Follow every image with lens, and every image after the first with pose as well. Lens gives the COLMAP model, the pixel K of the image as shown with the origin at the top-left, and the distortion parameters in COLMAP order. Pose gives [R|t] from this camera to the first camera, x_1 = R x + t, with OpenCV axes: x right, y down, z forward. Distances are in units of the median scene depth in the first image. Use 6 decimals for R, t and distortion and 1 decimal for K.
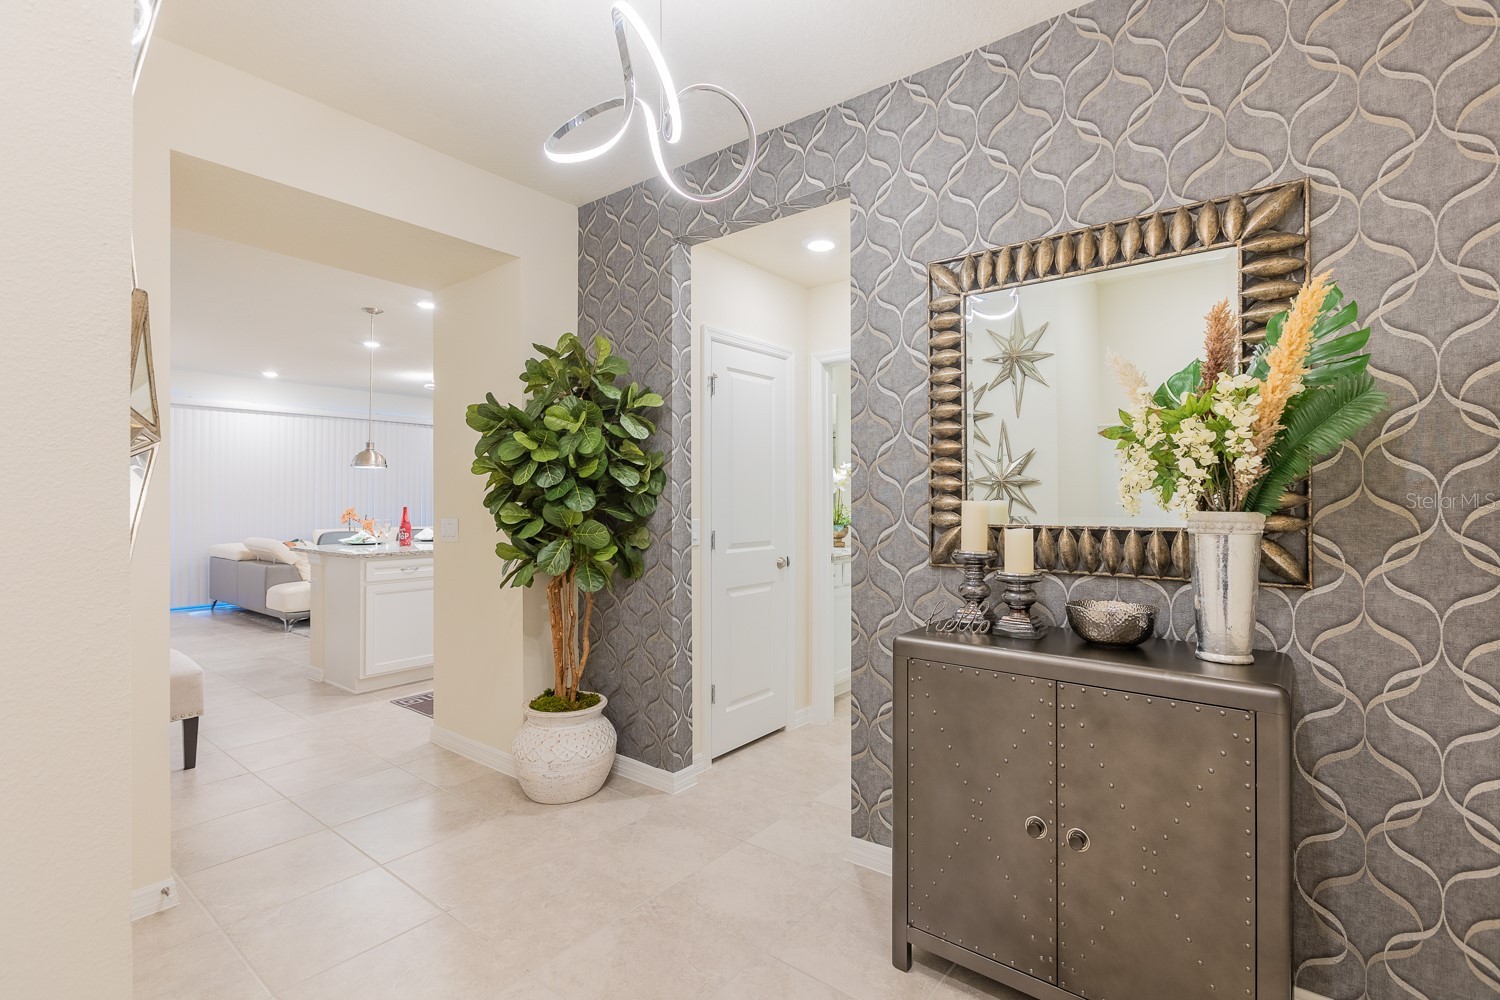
lens RADIAL K [[662.7, 0, 756.3], [0, 662.7, 490.6], [0, 0, 1]] dist [-0.002574, -0.000090]
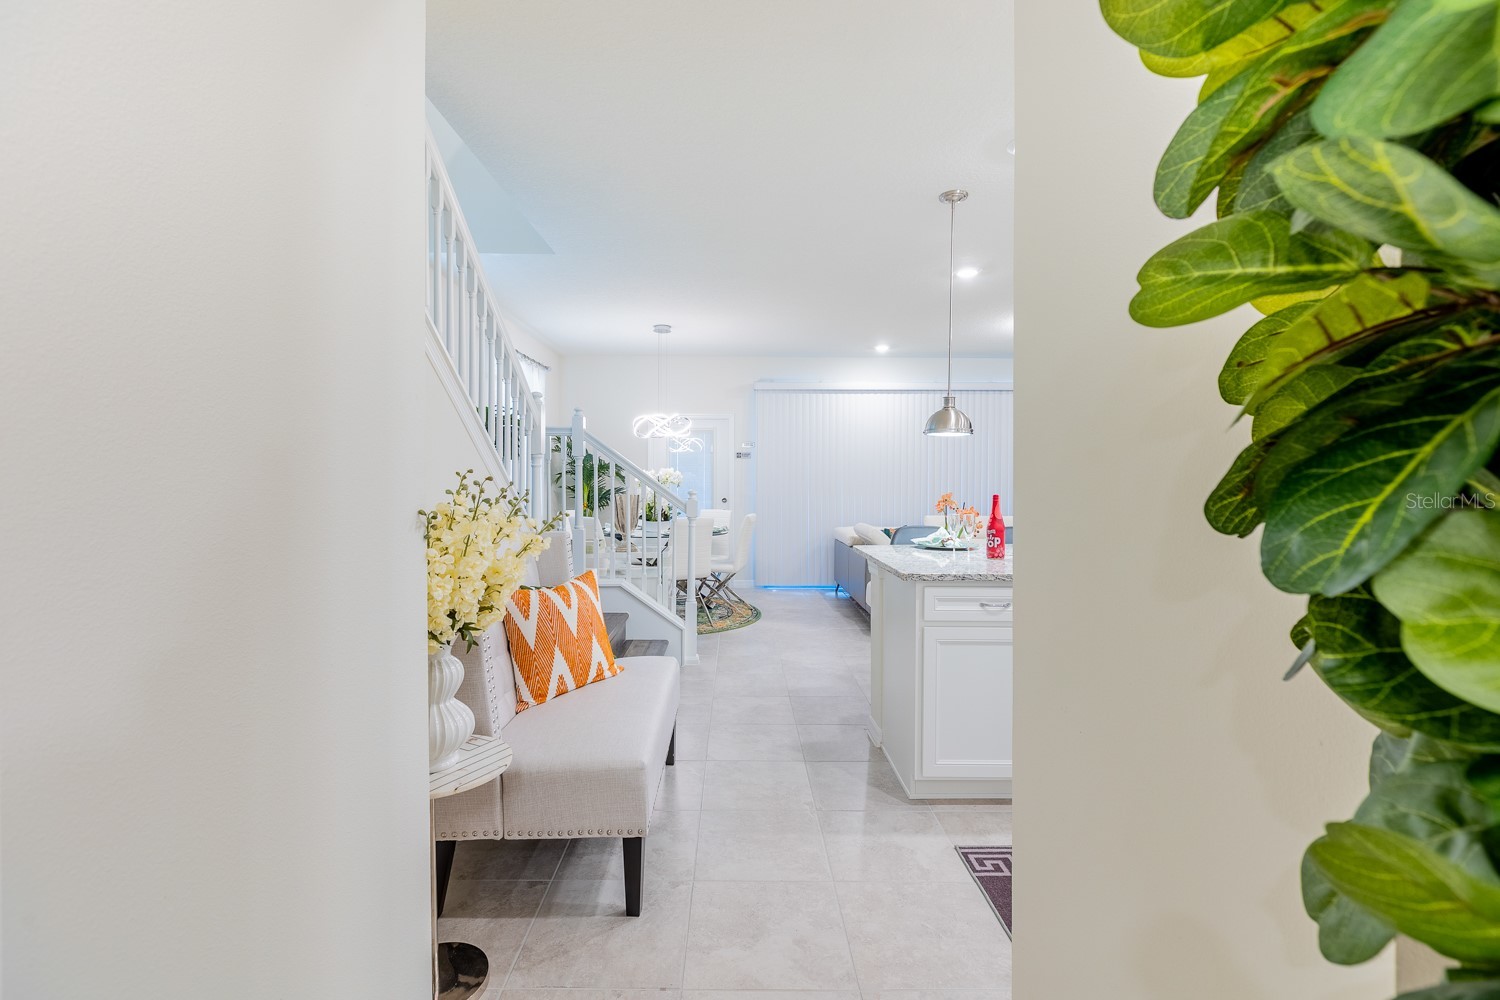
lens RADIAL K [[662.7, 0, 754.4], [0, 662.7, 489.9], [0, 0, 1]] dist [-0.002574, -0.000090]
pose [[0.628464, 0.013001, -0.777730, -0.187957], [0.004971, 0.999773, 0.020730, 0.005911], [0.777823, -0.016894, 0.628257, 0.428667]]
